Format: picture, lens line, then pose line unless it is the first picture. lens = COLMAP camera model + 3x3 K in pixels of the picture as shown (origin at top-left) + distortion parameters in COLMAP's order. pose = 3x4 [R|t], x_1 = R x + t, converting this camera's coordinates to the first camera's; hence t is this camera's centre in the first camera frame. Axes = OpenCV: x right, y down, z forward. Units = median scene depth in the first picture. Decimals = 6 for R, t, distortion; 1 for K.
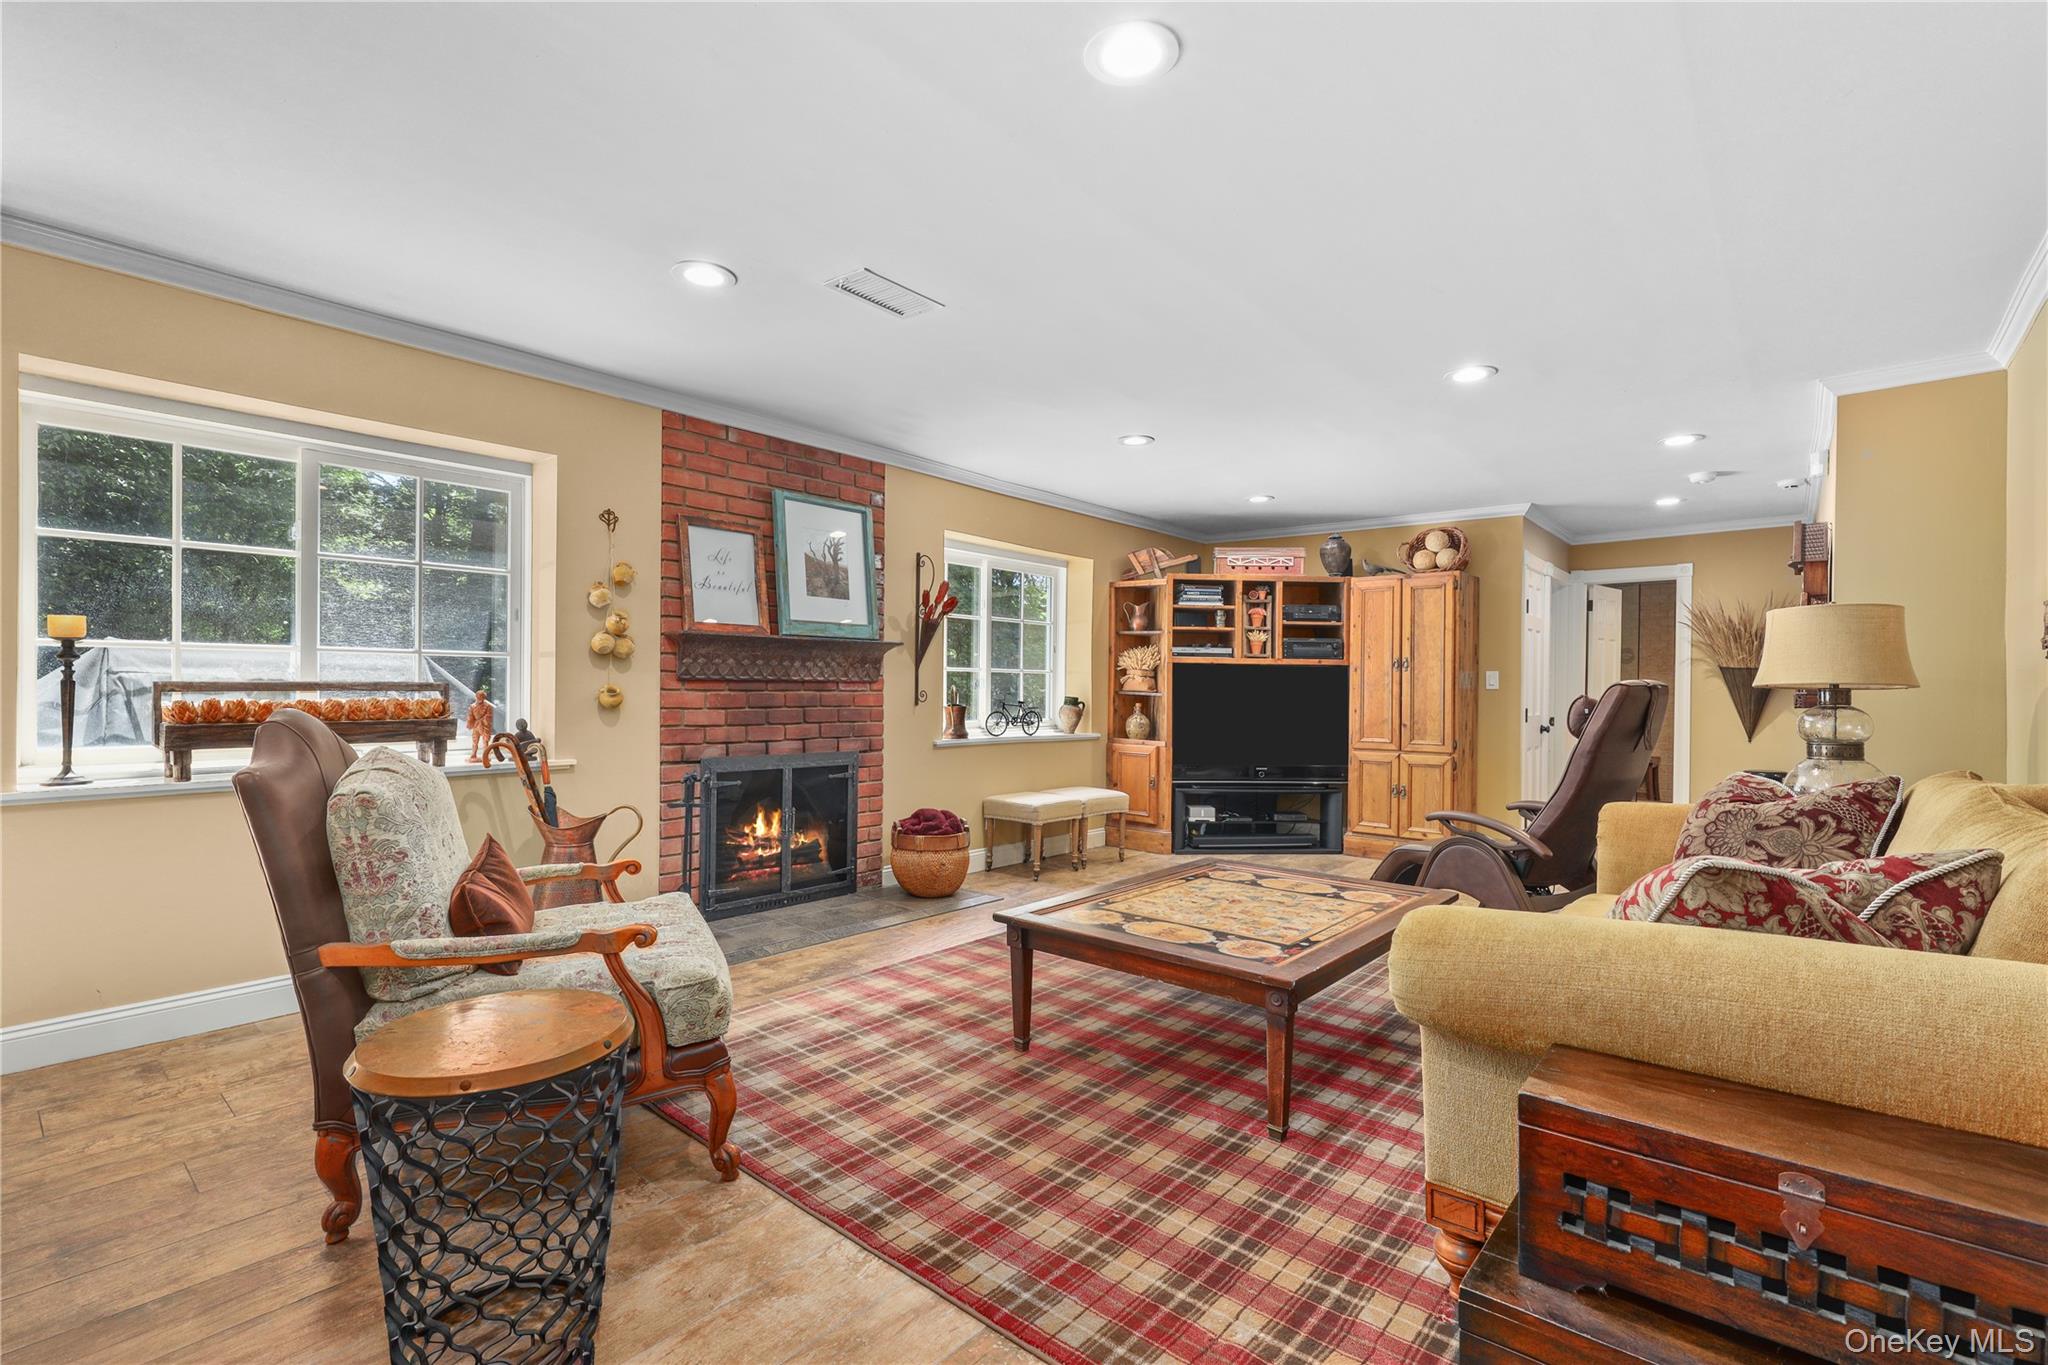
lens RADIAL K [[923.1, 0, 1016.1], [0, 923.1, 687.0], [0, 0, 1]] dist [-0.002552, 0.000148]
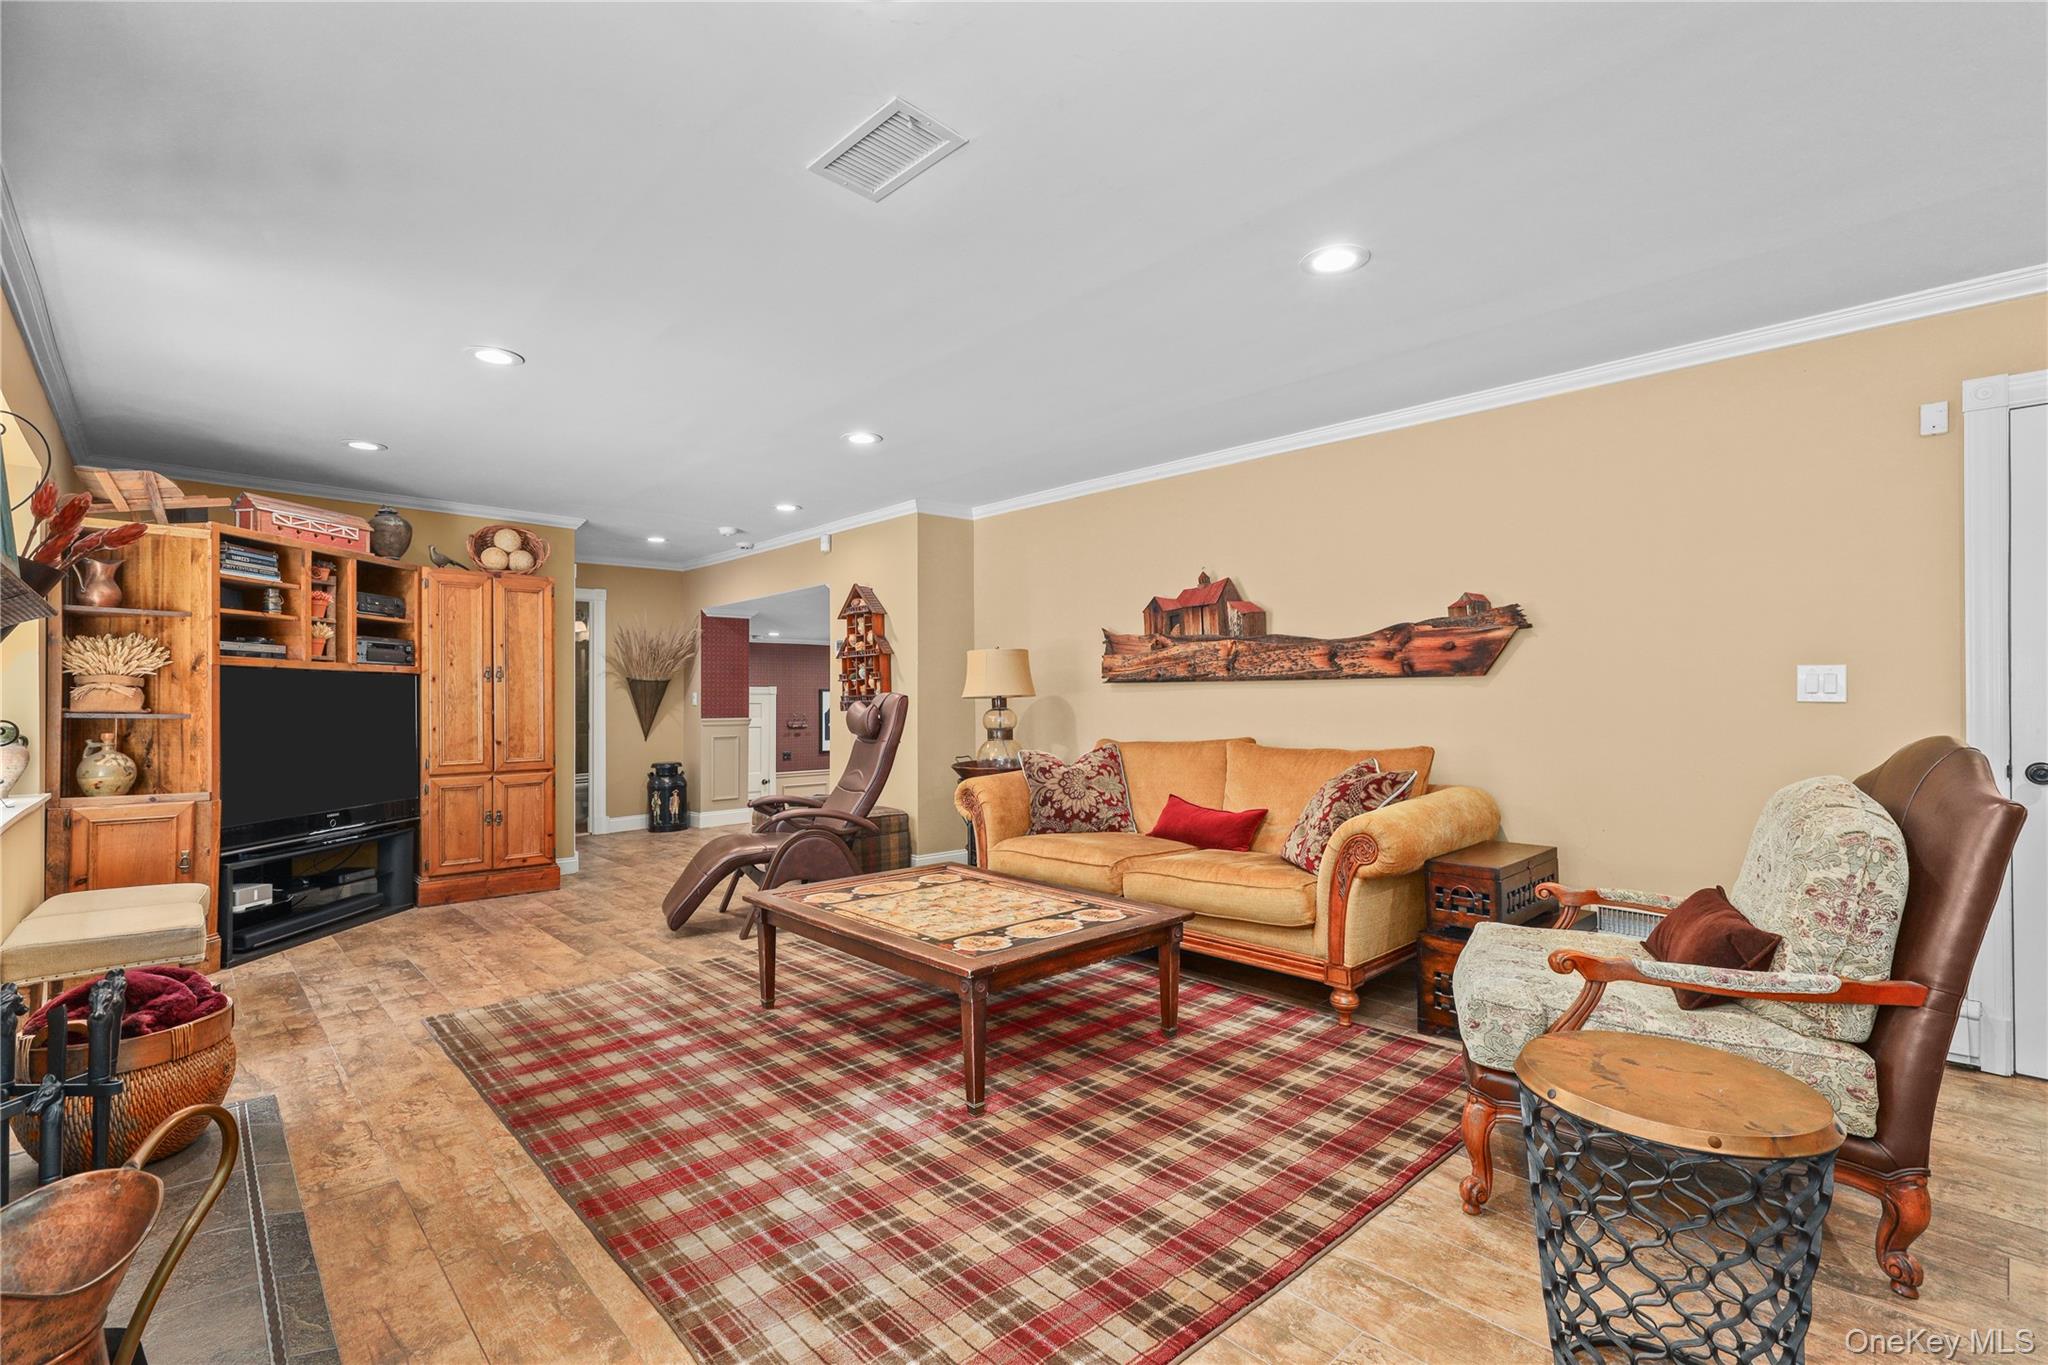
lens RADIAL K [[923.1, 0, 1016.1], [0, 923.1, 687.0], [0, 0, 1]] dist [-0.002552, 0.000148]
pose [[0.113825, 0.002753, 0.993497, -0.392027], [0.005830, 0.999977, -0.003439, -0.005993], [-0.993484, 0.006184, 0.113806, 0.388863]]
